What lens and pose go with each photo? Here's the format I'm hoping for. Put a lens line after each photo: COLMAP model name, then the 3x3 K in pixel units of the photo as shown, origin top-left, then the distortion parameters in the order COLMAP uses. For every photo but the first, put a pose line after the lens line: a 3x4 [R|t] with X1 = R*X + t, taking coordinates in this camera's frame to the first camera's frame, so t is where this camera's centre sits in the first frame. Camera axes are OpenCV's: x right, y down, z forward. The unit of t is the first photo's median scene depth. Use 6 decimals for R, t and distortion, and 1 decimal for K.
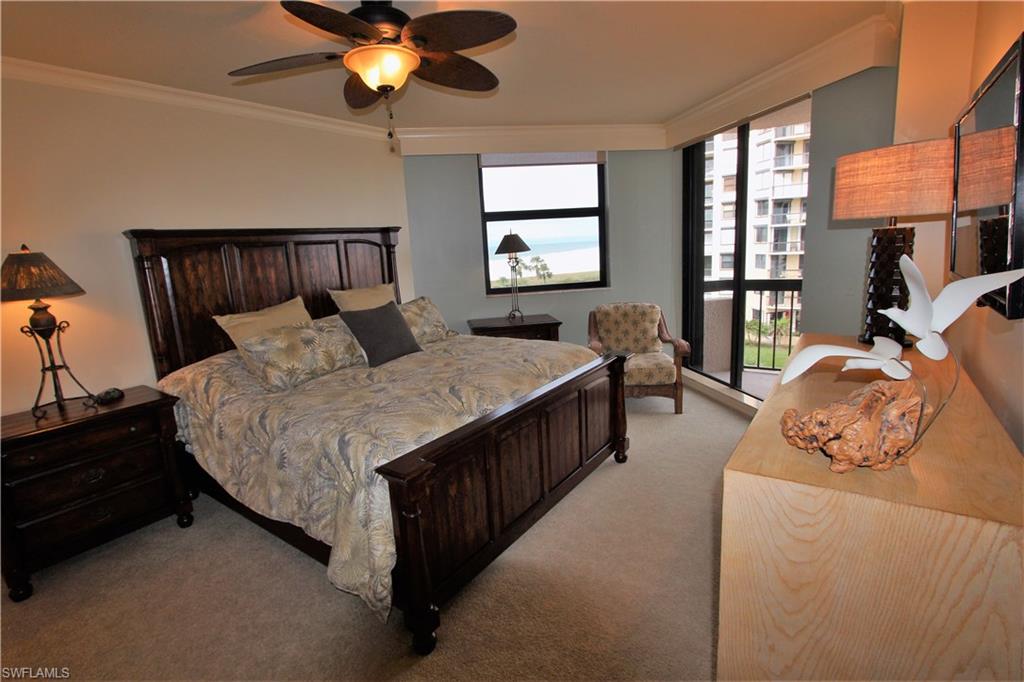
lens RADIAL K [[471.0, 0, 504.2], [0, 471.0, 335.1], [0, 0, 1]] dist [-0.010313, 0.000125]
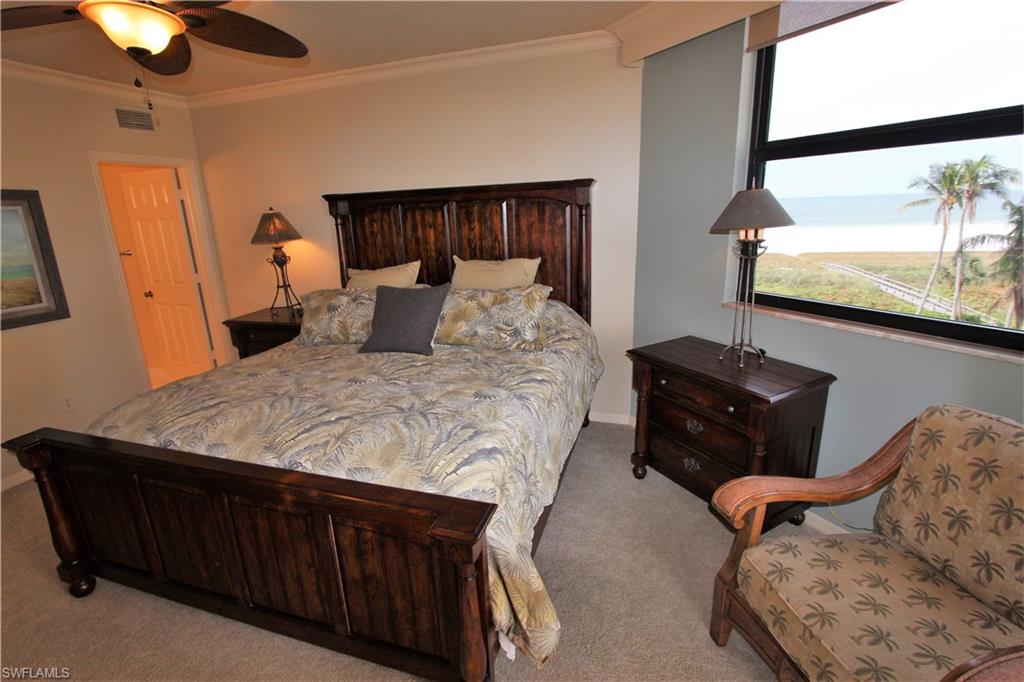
lens RADIAL K [[471.0, 0, 504.2], [0, 471.0, 335.1], [0, 0, 1]] dist [-0.010313, 0.000125]
pose [[0.323301, 0.292143, -0.900072, 0.594783], [-0.154377, 0.954693, 0.254421, -0.228194], [0.933619, 0.056696, 0.353753, 0.889519]]
